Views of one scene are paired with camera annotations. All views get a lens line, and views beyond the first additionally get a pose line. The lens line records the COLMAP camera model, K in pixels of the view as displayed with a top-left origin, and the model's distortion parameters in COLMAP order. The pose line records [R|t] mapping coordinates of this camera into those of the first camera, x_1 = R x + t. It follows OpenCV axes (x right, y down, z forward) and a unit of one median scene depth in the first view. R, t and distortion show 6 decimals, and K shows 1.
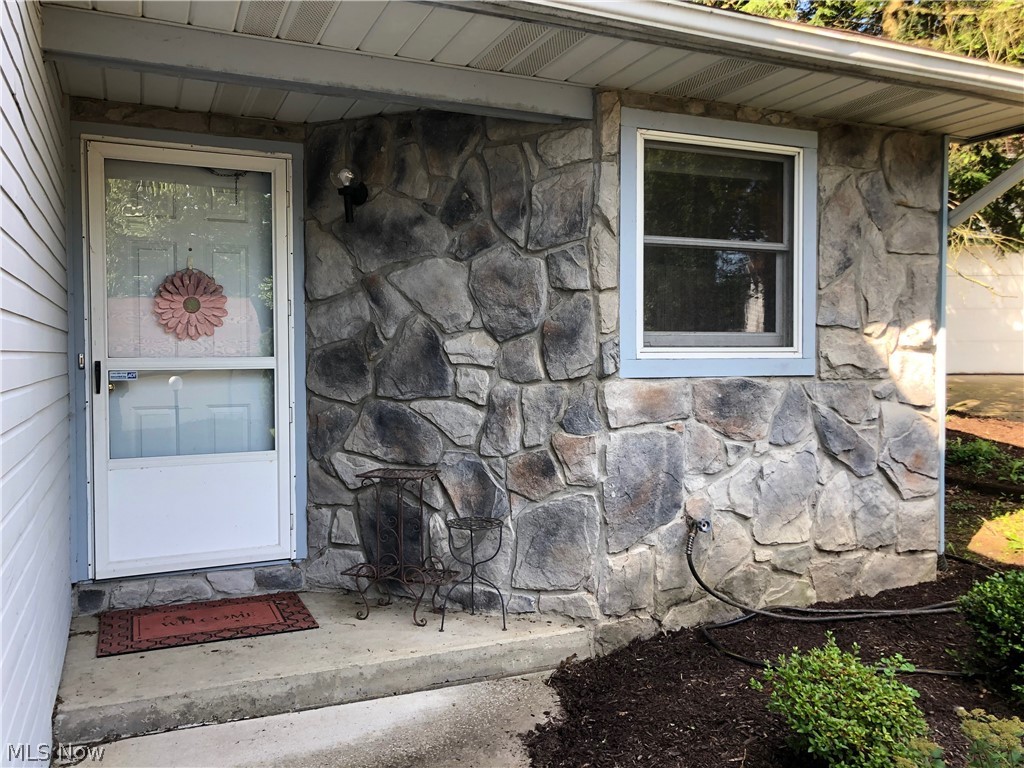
lens RADIAL K [[843.0, 0, 510.1], [0, 843.0, 388.5], [0, 0, 1]] dist [0.023983, -0.009119]
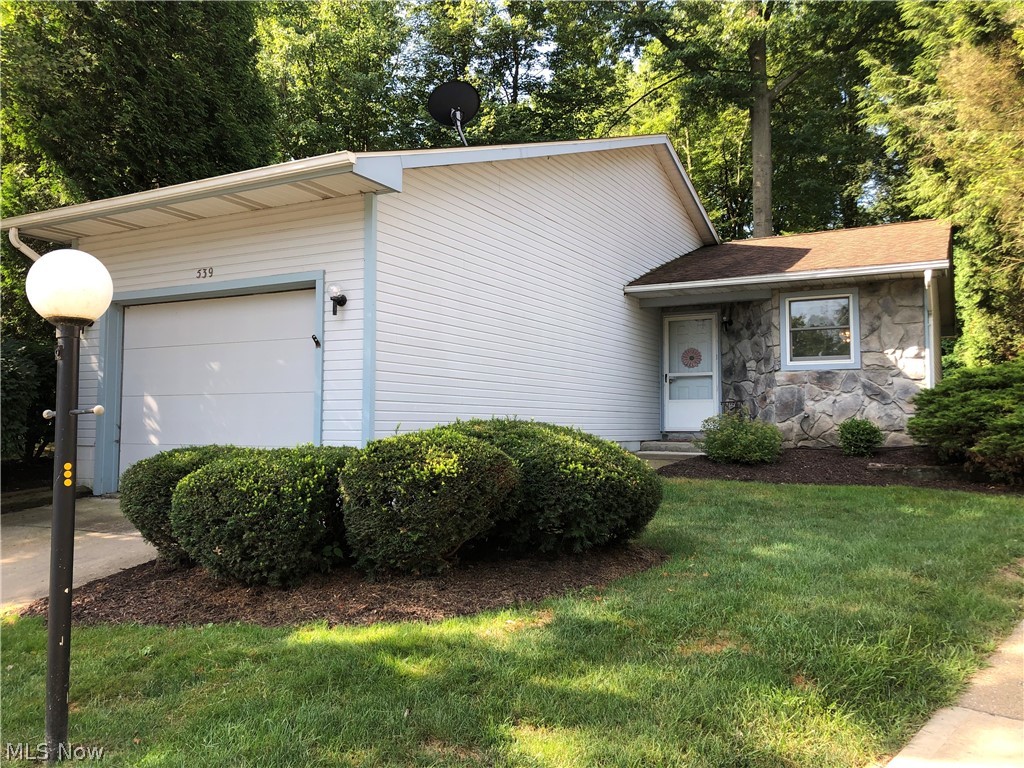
lens RADIAL K [[843.0, 0, 510.9], [0, 843.0, 385.0], [0, 0, 1]] dist [0.023983, -0.009119]
pose [[0.618775, -0.035418, -0.784770, 1.980062], [-0.029243, 0.997252, -0.068065, 0.286032], [0.785024, 0.065066, 0.616039, -1.819782]]
